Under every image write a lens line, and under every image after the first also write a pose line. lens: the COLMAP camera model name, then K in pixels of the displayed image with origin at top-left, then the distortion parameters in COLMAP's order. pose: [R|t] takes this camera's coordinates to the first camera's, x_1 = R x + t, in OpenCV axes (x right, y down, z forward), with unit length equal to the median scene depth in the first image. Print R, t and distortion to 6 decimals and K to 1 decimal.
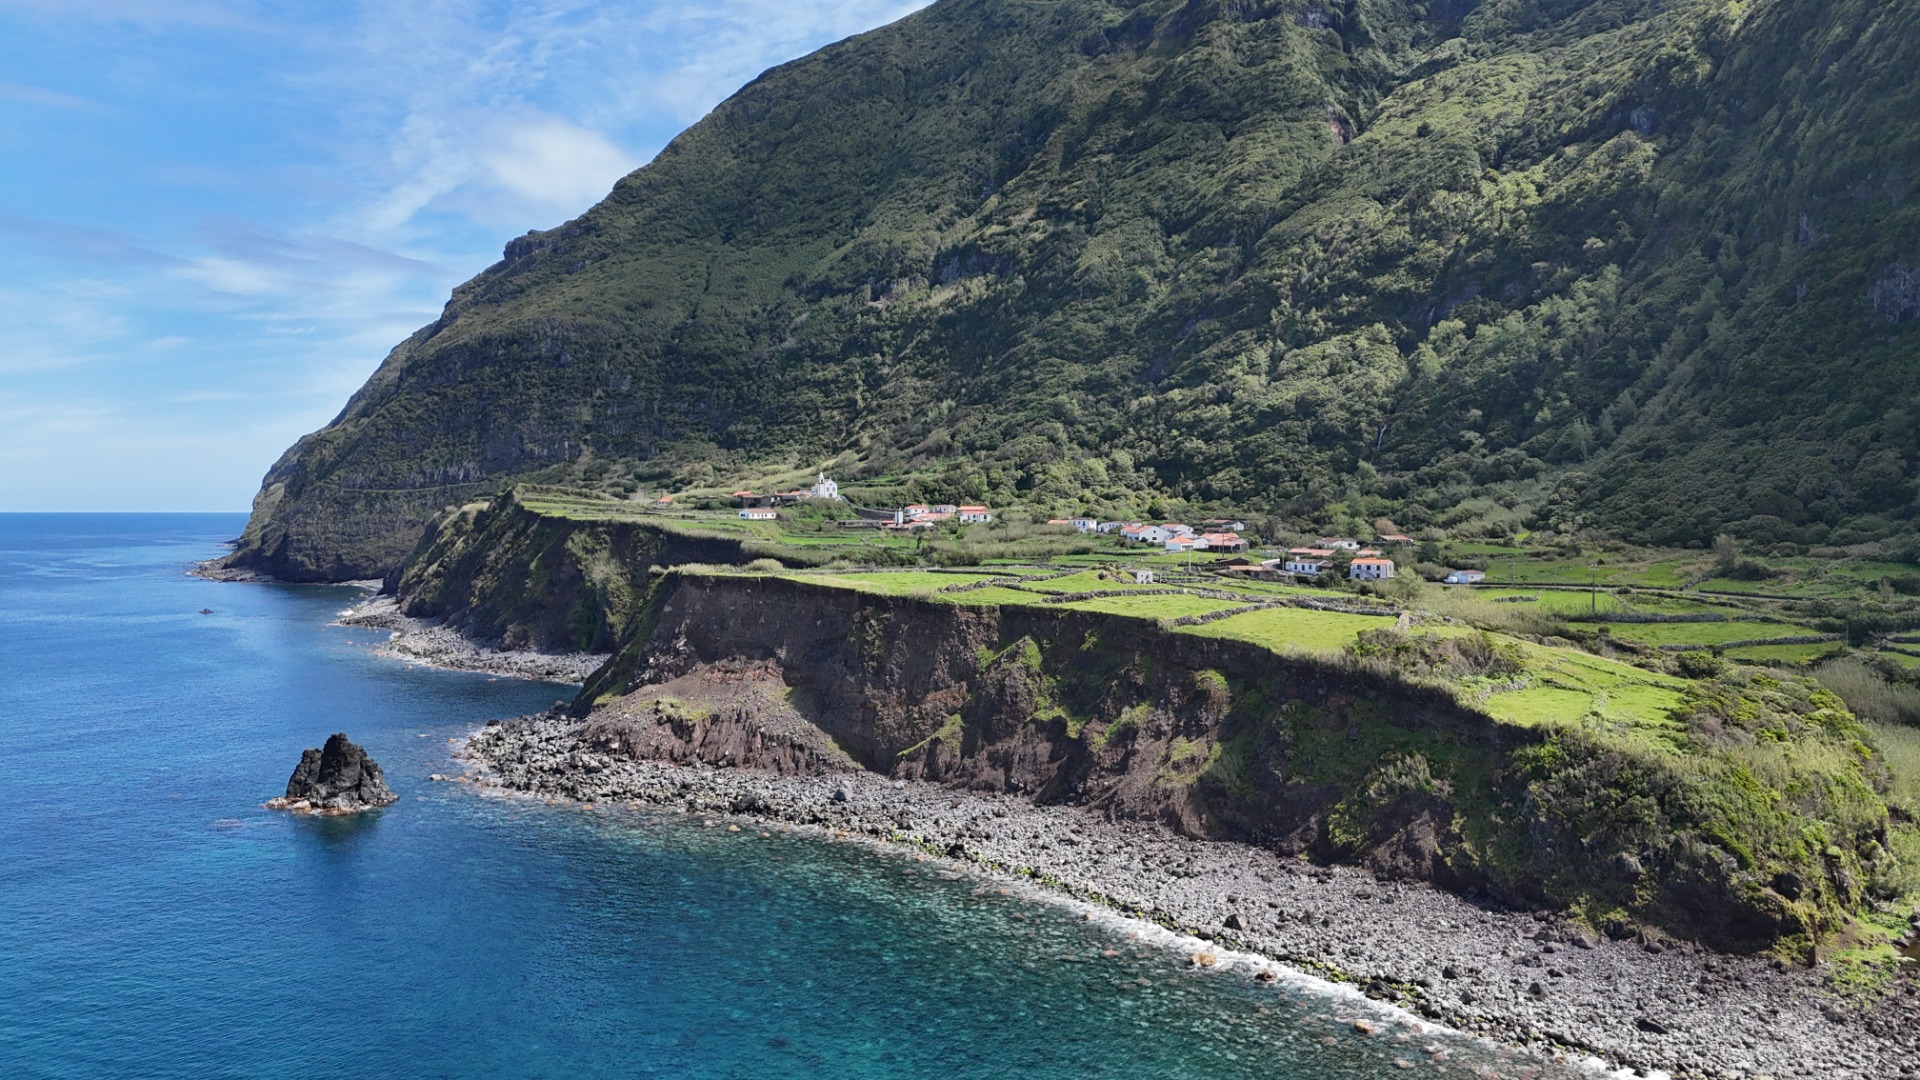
lens RADIAL K [[1376.7, 0, 965.4], [0, 1376.7, 539.2], [0, 0, 1]] dist [0.042843, -0.006269]
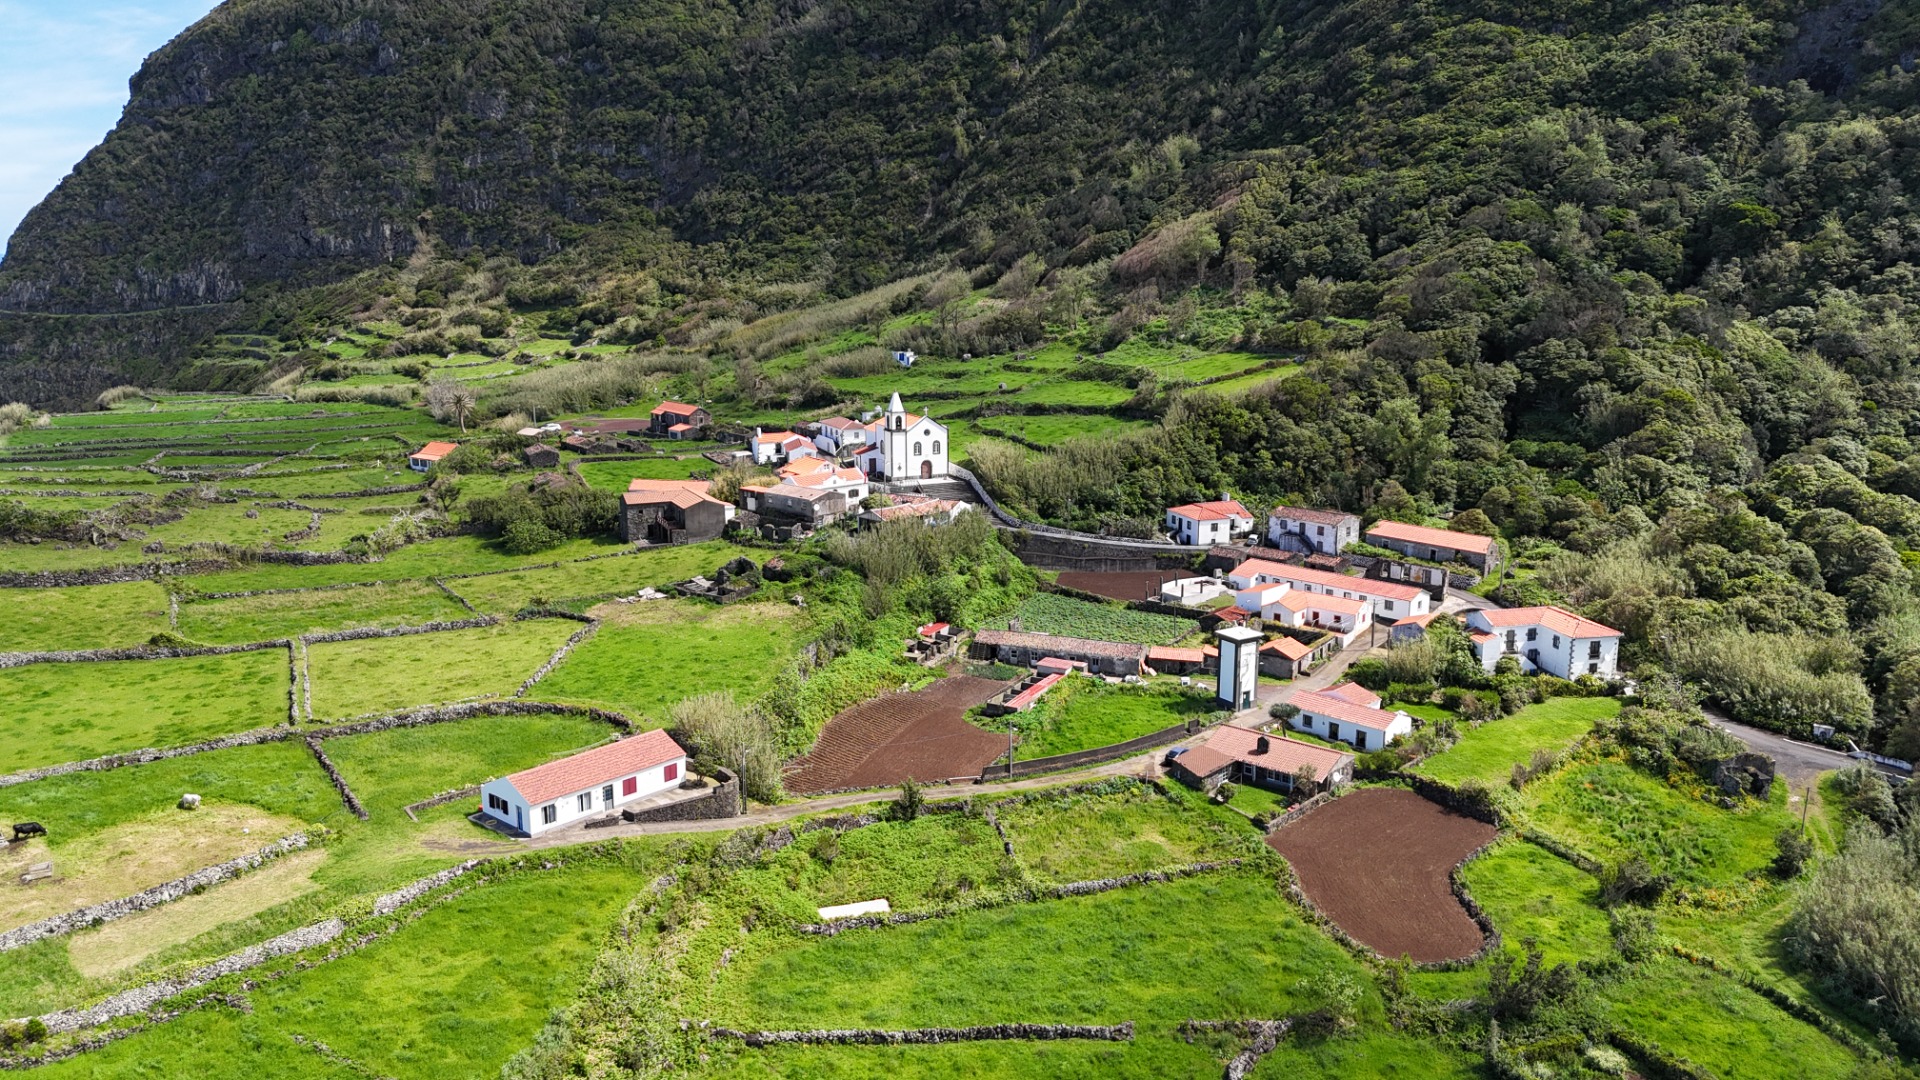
lens RADIAL K [[1376.7, 0, 955.7], [0, 1376.7, 531.6], [0, 0, 1]] dist [0.042843, -0.006269]
pose [[0.998983, 0.004996, -0.044801, -0.057226], [0.003149, 0.983675, 0.179927, -0.053883], [0.044969, -0.179886, 0.982659, 0.514631]]
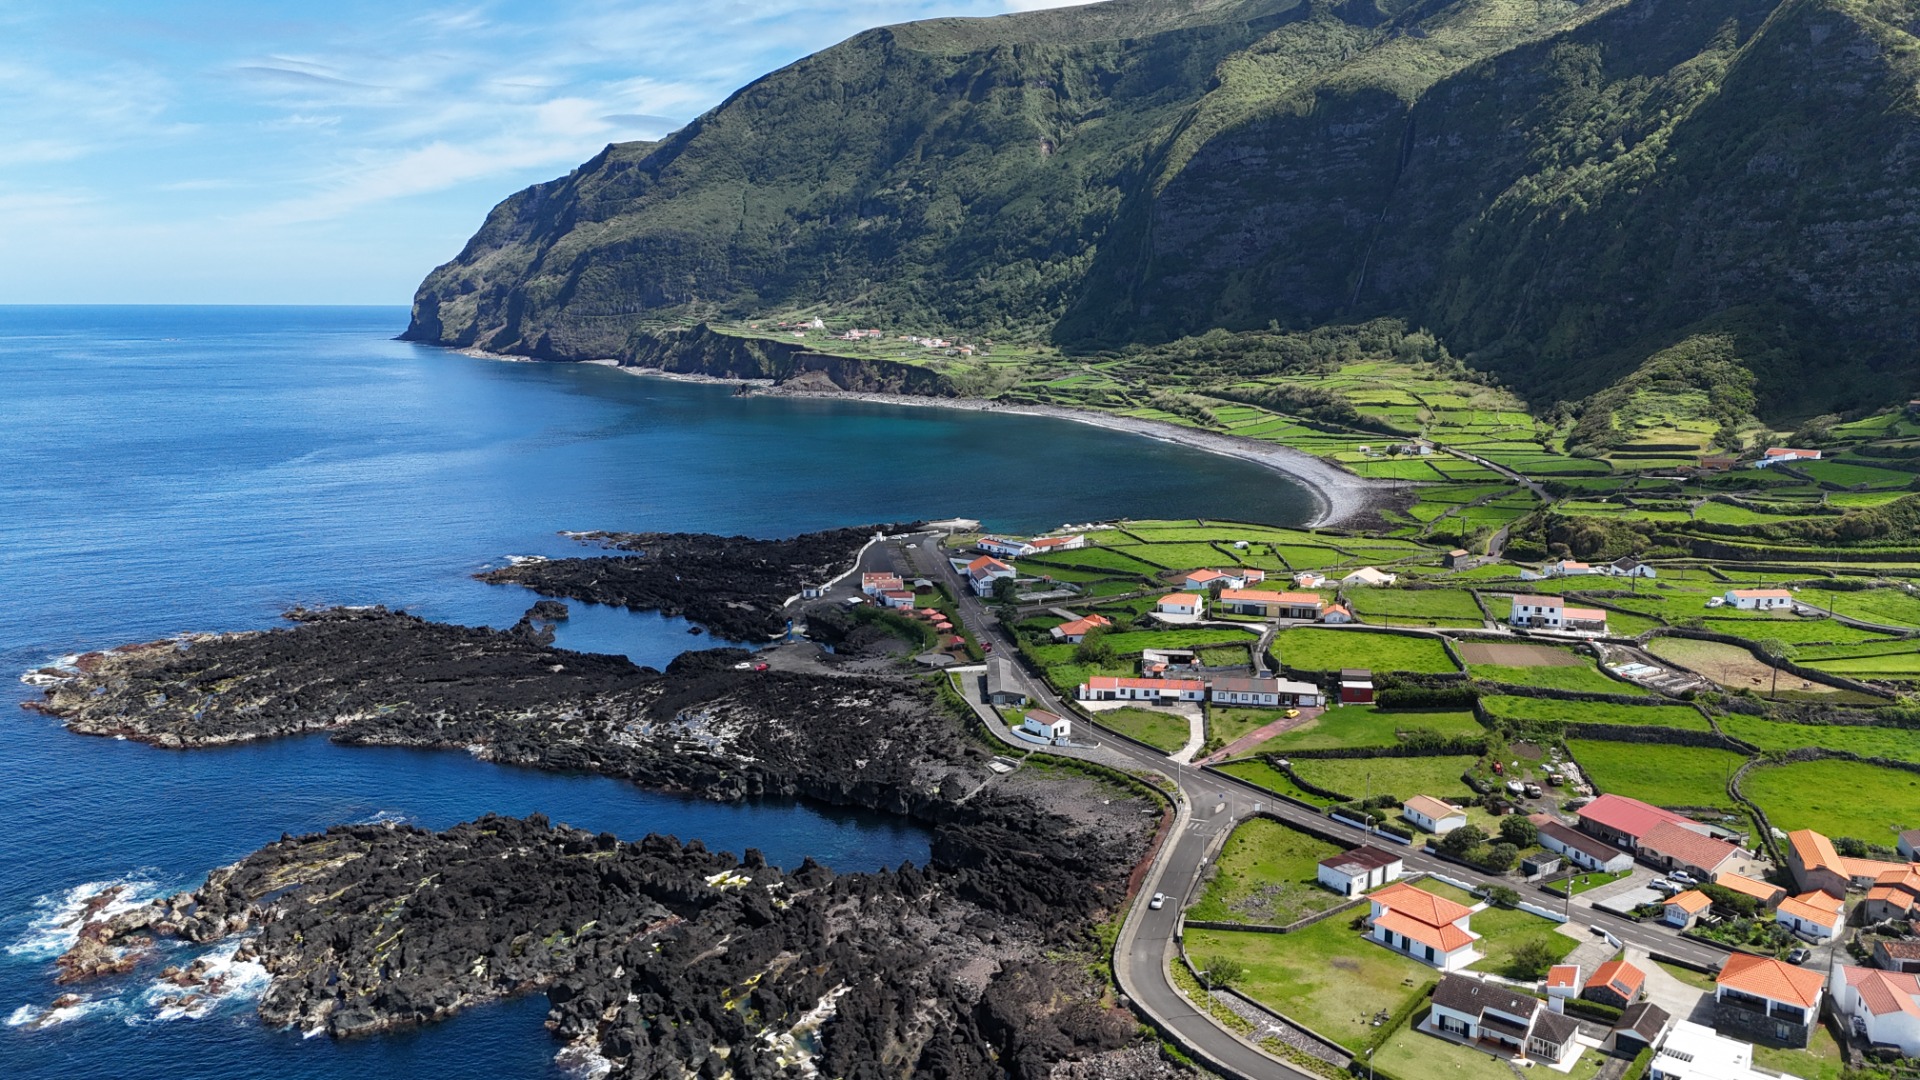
lens RADIAL K [[1376.7, 0, 963.8], [0, 1376.7, 559.2], [0, 0, 1]] dist [0.042843, -0.006269]
pose [[0.999100, -0.009704, 0.041284, 0.045001], [0.002812, 0.986485, 0.163830, -0.016616], [-0.042316, -0.163566, 0.985624, -1.212798]]
